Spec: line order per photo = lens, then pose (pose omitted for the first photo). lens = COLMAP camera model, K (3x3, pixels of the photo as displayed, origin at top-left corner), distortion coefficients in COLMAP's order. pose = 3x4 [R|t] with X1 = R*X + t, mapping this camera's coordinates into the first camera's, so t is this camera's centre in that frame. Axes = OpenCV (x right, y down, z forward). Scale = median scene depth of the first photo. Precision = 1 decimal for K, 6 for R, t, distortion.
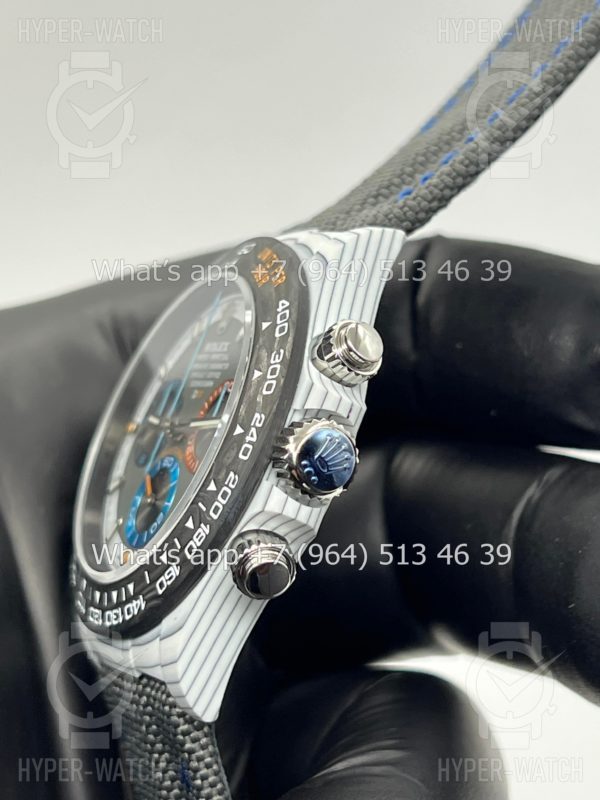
lens RADIAL K [[1866.3, 0, 300.0], [0, 1866.3, 400.3], [0, 0, 1]] dist [0.150075, 0.000000]
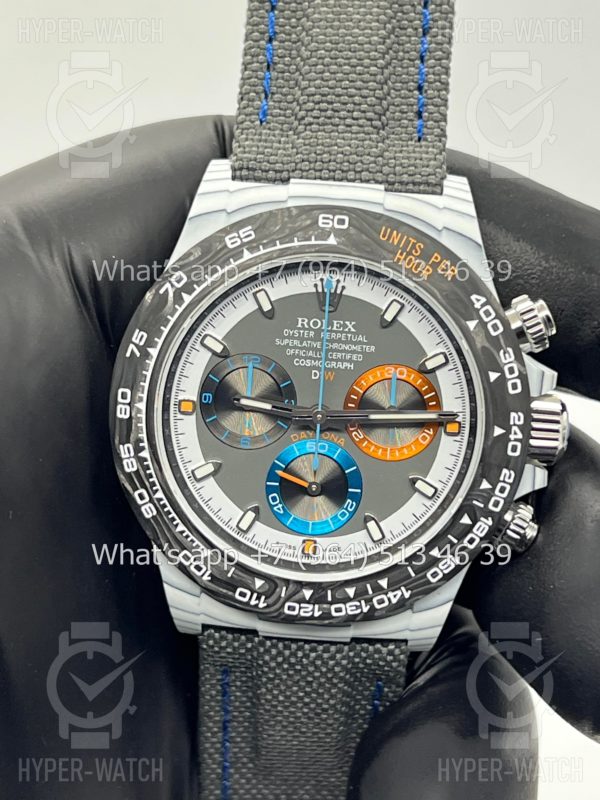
lens RADIAL K [[1866.3, 0, 298.2], [0, 1866.3, 401.8], [0, 0, 1]] dist [0.150075, 0.000000]
pose [[0.465547, -0.413984, 0.782230, -0.953372], [-0.046959, 0.871052, 0.488940, -0.538552], [-0.883777, -0.264358, 0.386075, 0.682449]]
